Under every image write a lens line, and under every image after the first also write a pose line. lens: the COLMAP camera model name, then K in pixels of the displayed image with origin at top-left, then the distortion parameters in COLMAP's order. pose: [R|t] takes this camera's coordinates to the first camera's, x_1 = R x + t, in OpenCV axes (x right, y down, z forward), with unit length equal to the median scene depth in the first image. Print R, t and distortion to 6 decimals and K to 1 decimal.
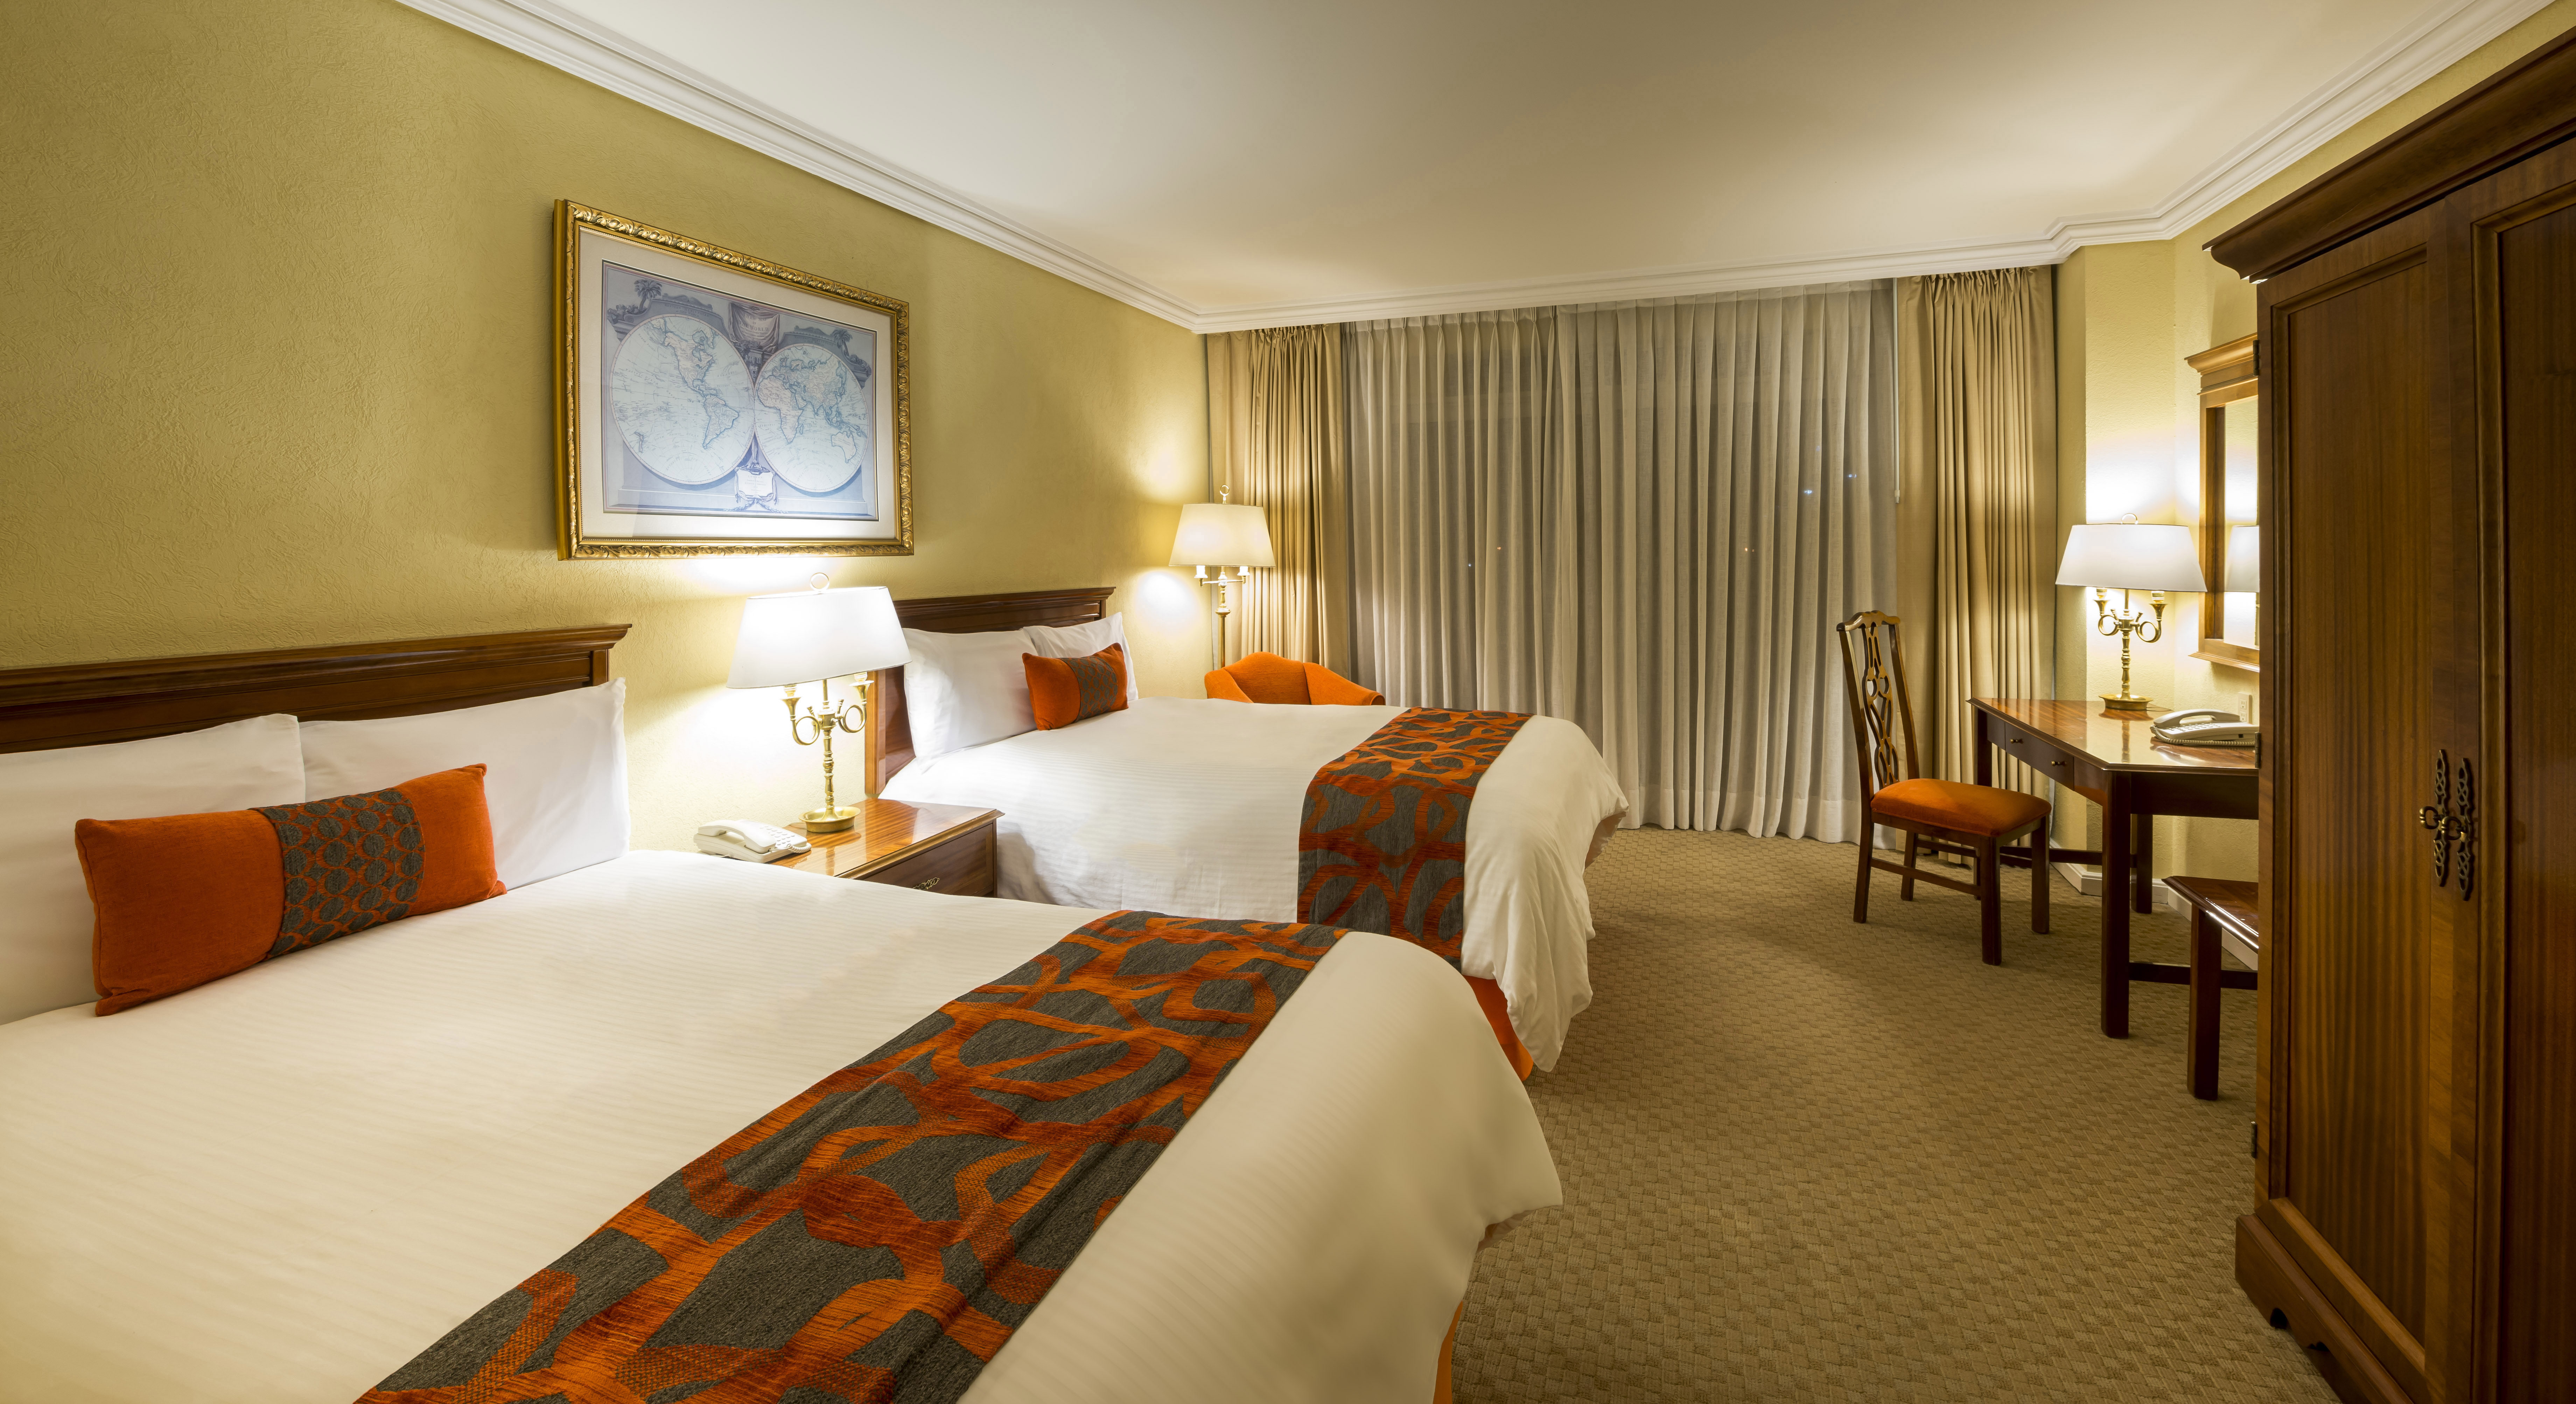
lens RADIAL K [[1055.8, 0, 1288.0], [0, 1055.8, 702.0], [0, 0, 1]] dist [-0.001250, -0.000041]
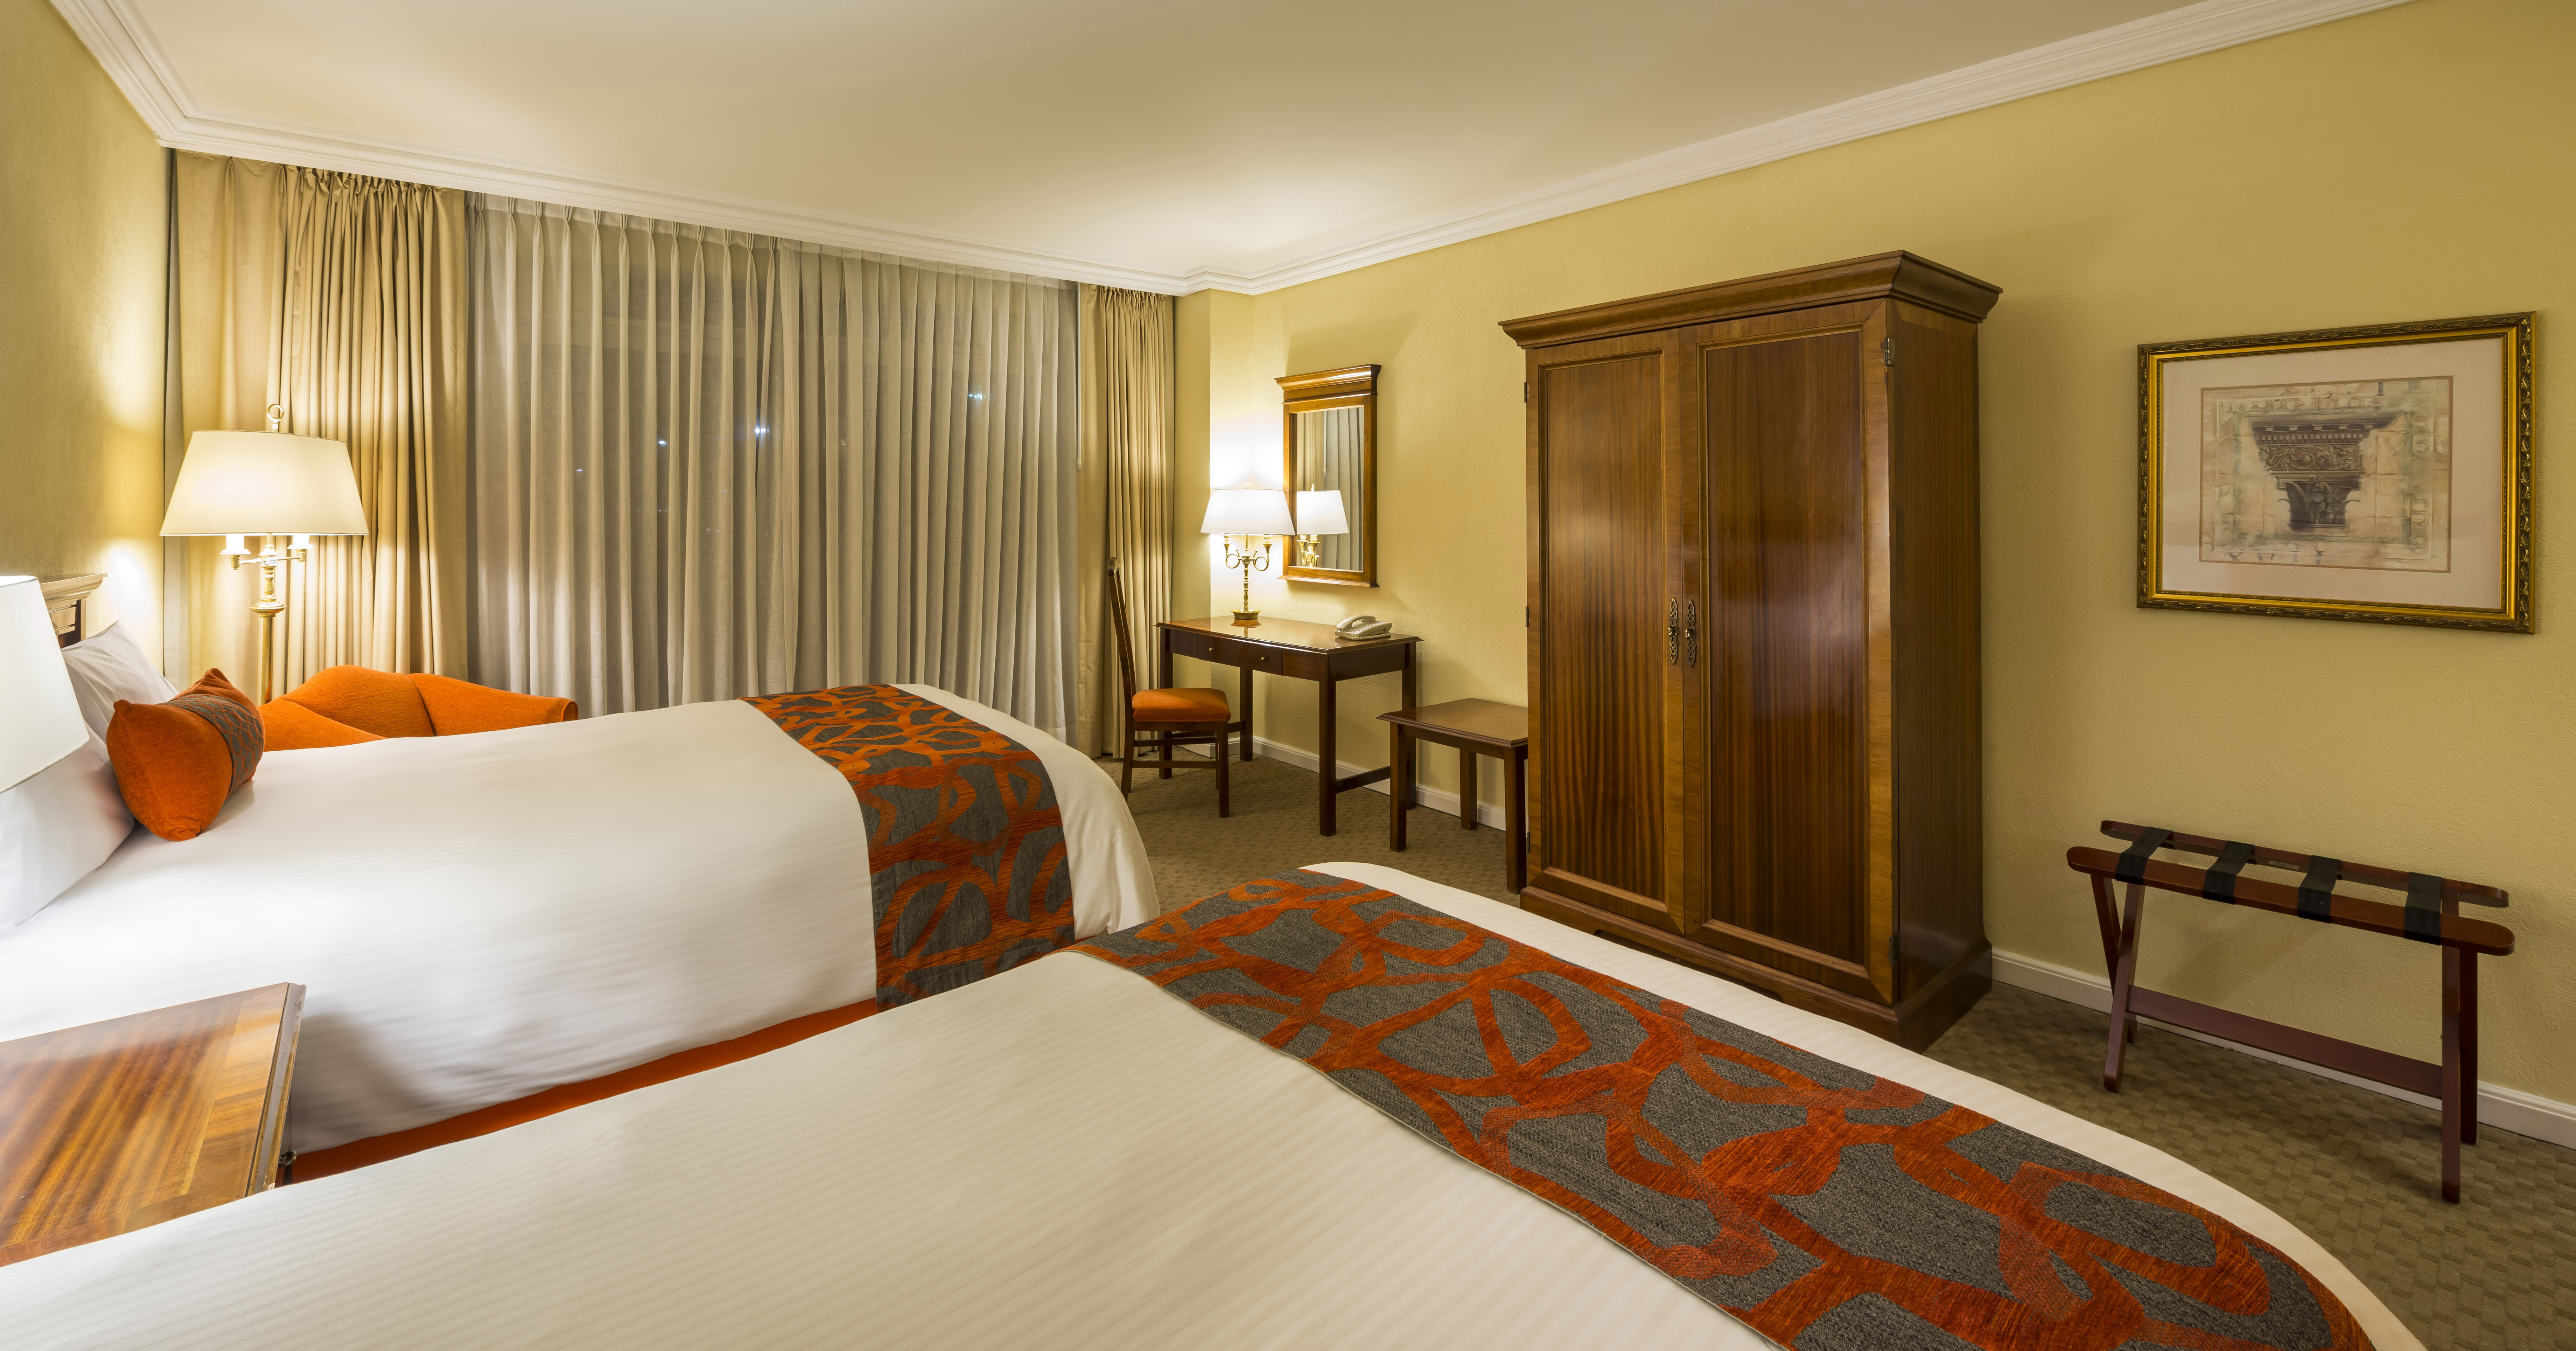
lens RADIAL K [[1042.0, 0, 1292.9], [0, 1042.0, 636.8], [0, 0, 1]] dist [0.029678, -0.014432]
pose [[0.501562, -0.106392, 0.858555, -0.446568], [0.130601, 0.990347, 0.046427, -0.030526], [-0.855207, 0.088842, 0.510616, 0.263139]]
